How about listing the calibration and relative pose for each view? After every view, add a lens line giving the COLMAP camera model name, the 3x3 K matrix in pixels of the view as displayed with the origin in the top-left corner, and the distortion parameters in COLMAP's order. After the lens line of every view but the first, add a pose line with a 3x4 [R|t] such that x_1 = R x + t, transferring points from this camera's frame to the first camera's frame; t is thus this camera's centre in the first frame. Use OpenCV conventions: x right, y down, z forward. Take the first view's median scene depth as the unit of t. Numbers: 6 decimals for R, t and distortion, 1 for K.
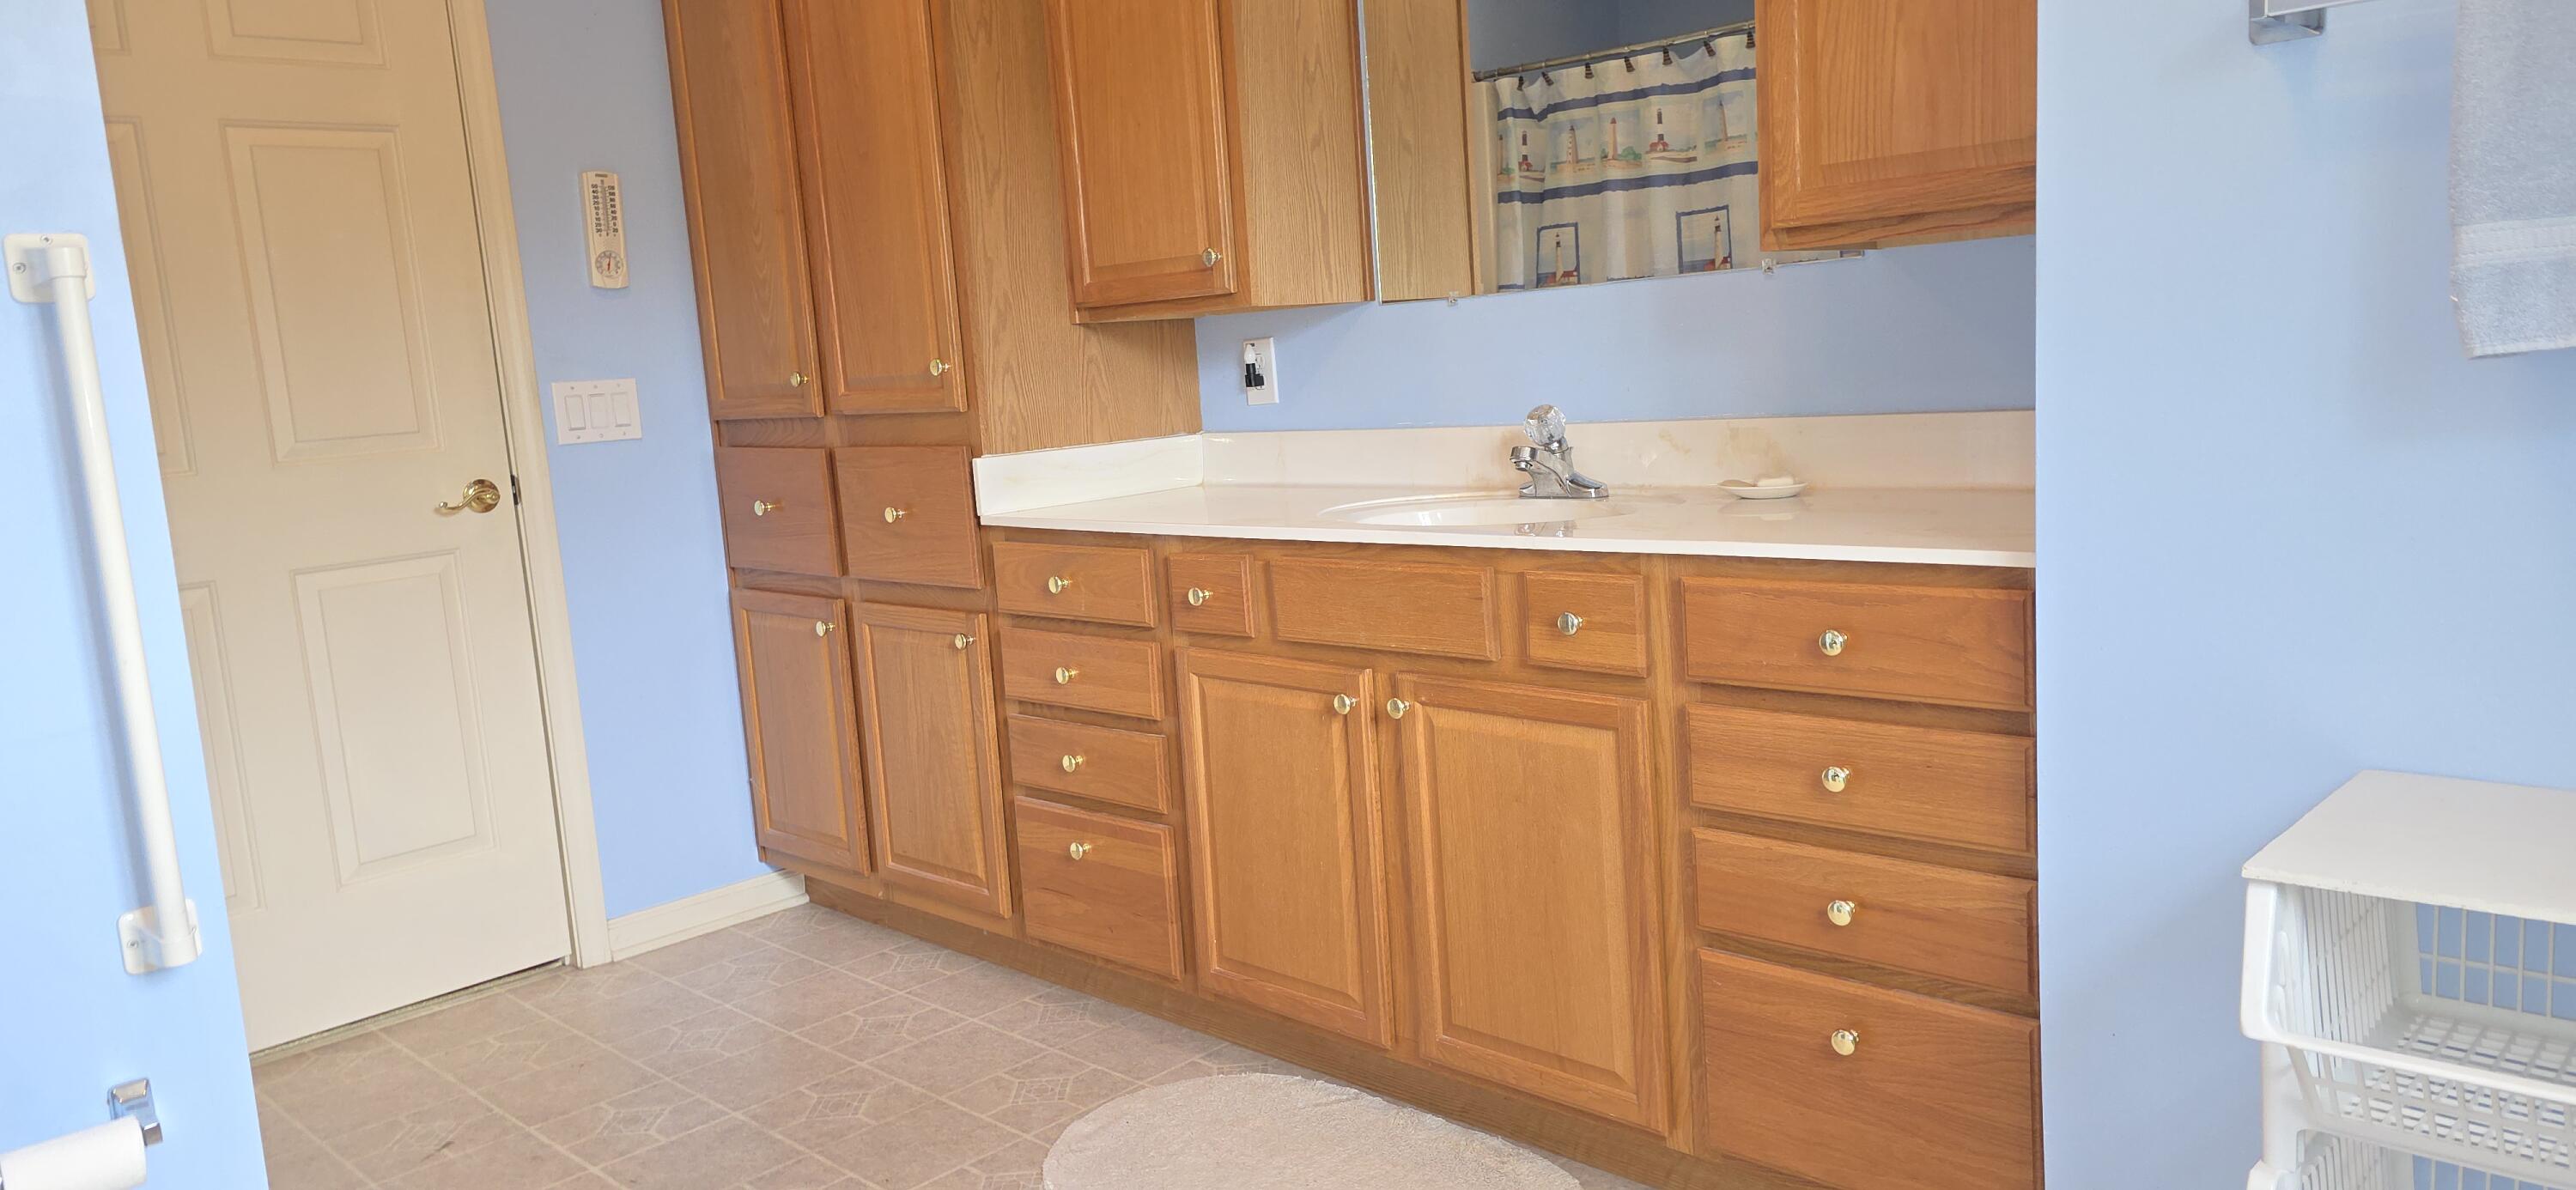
lens RADIAL K [[1726.9, 0, 1288.2], [0, 1726.9, 593.7], [0, 0, 1]] dist [0.040424, -0.000655]
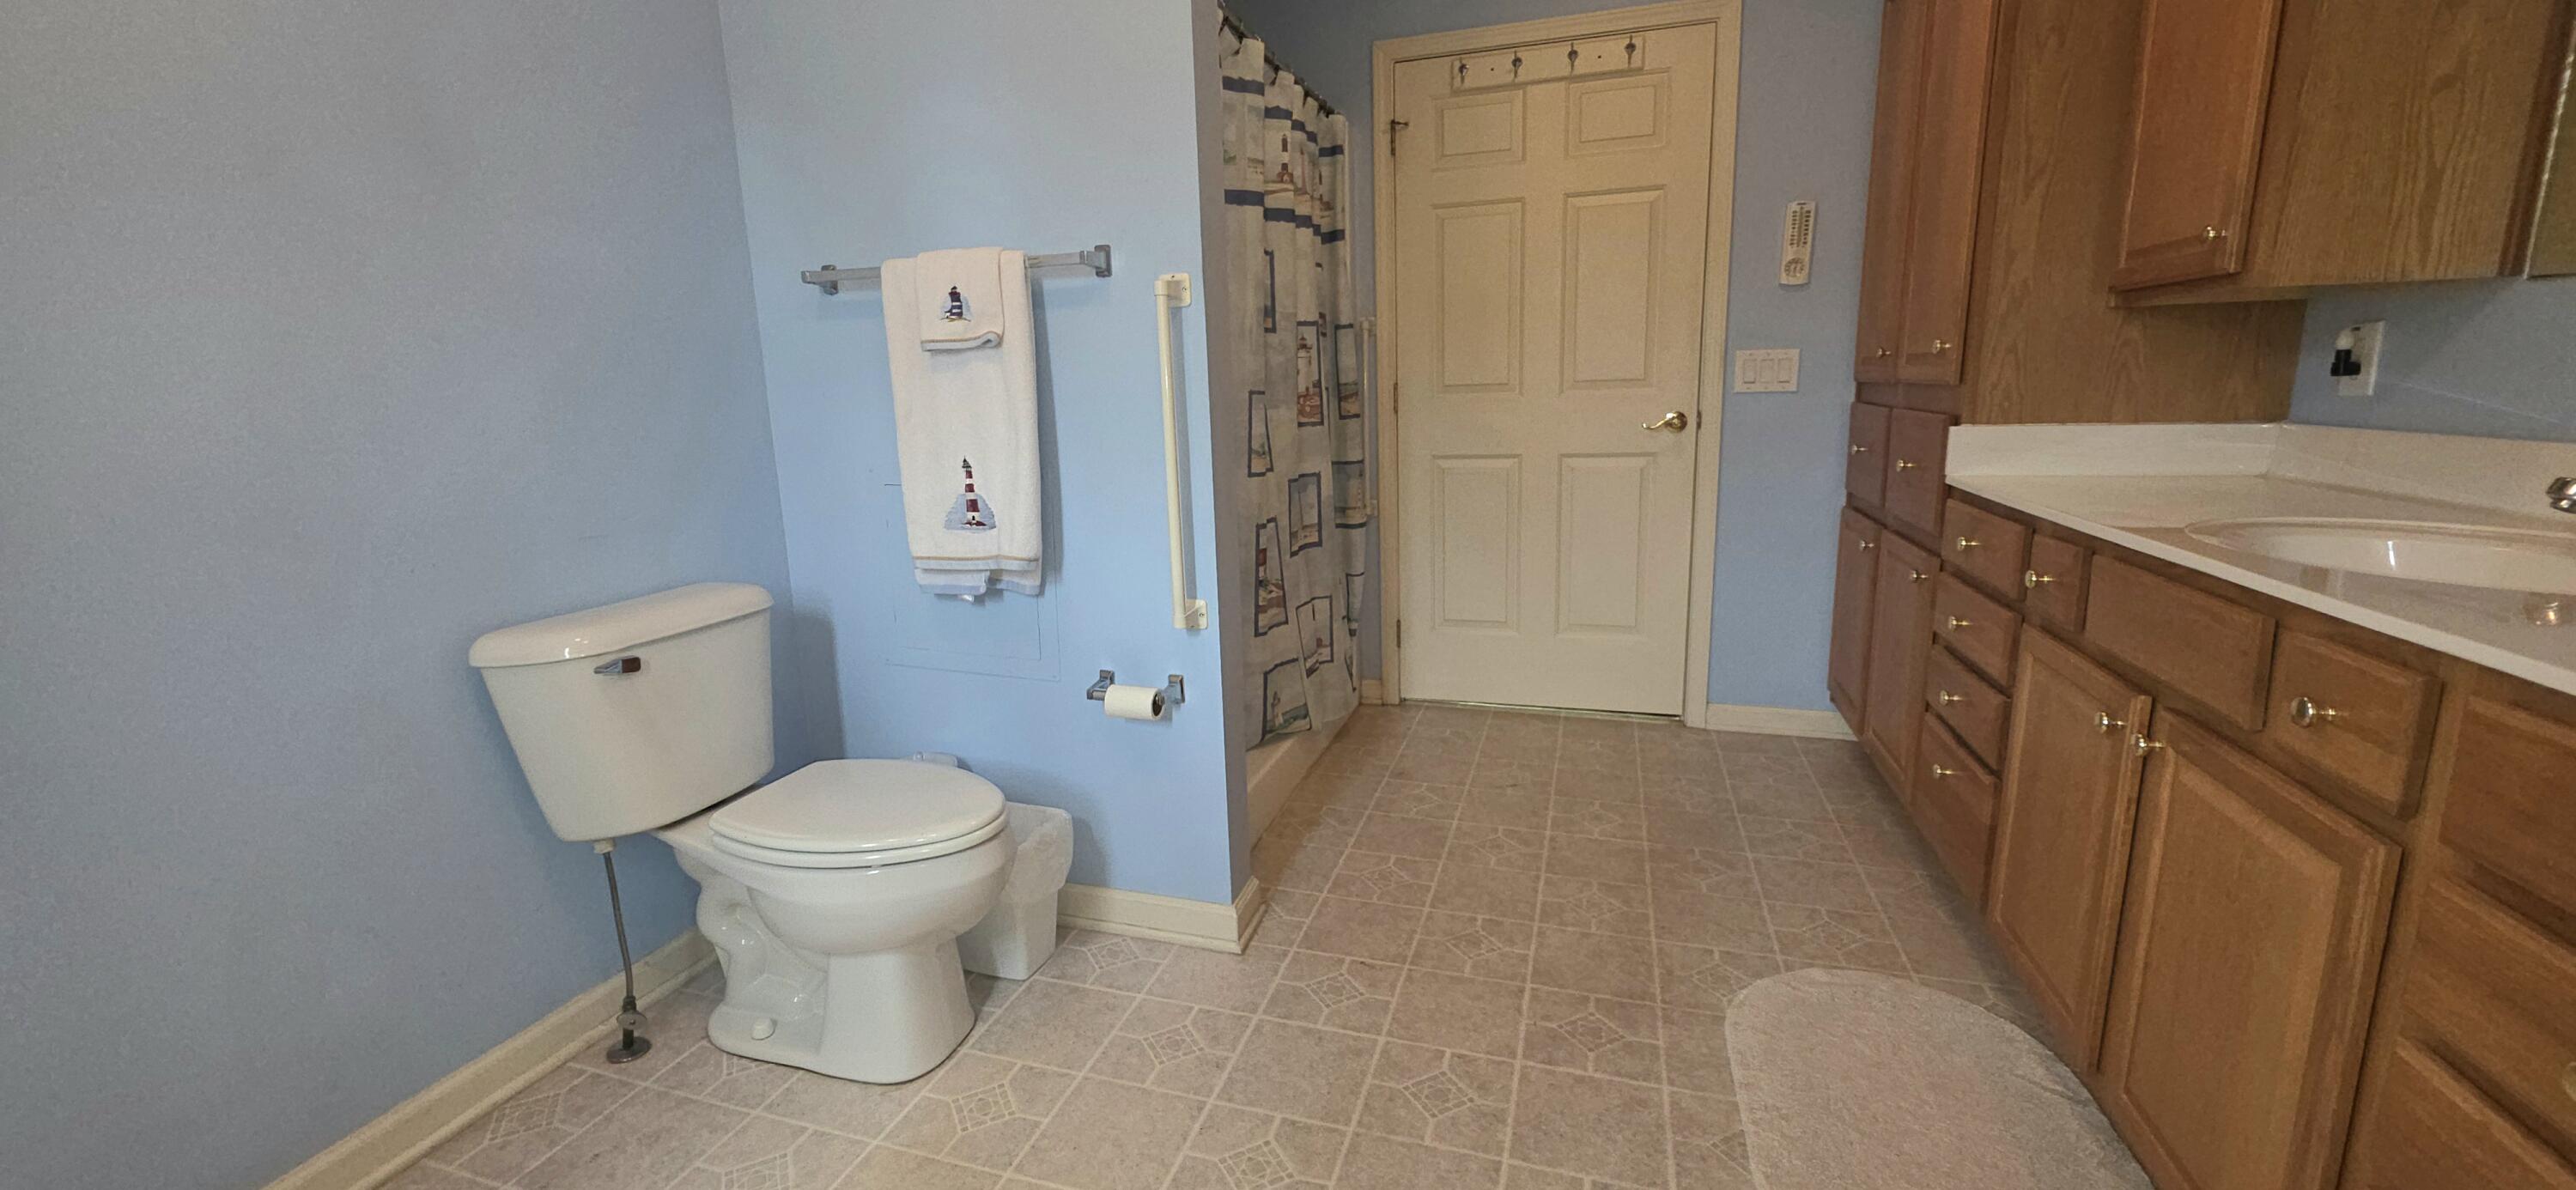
lens RADIAL K [[1021.6, 0, 1275.4], [0, 1021.6, 596.0], [0, 0, 1]] dist [-0.000424, 0.000001]
pose [[0.437376, 0.236995, -0.867488, 0.233934], [-0.127061, 0.971257, 0.201282, -0.044831], [0.890257, 0.022188, 0.454918, 0.261077]]
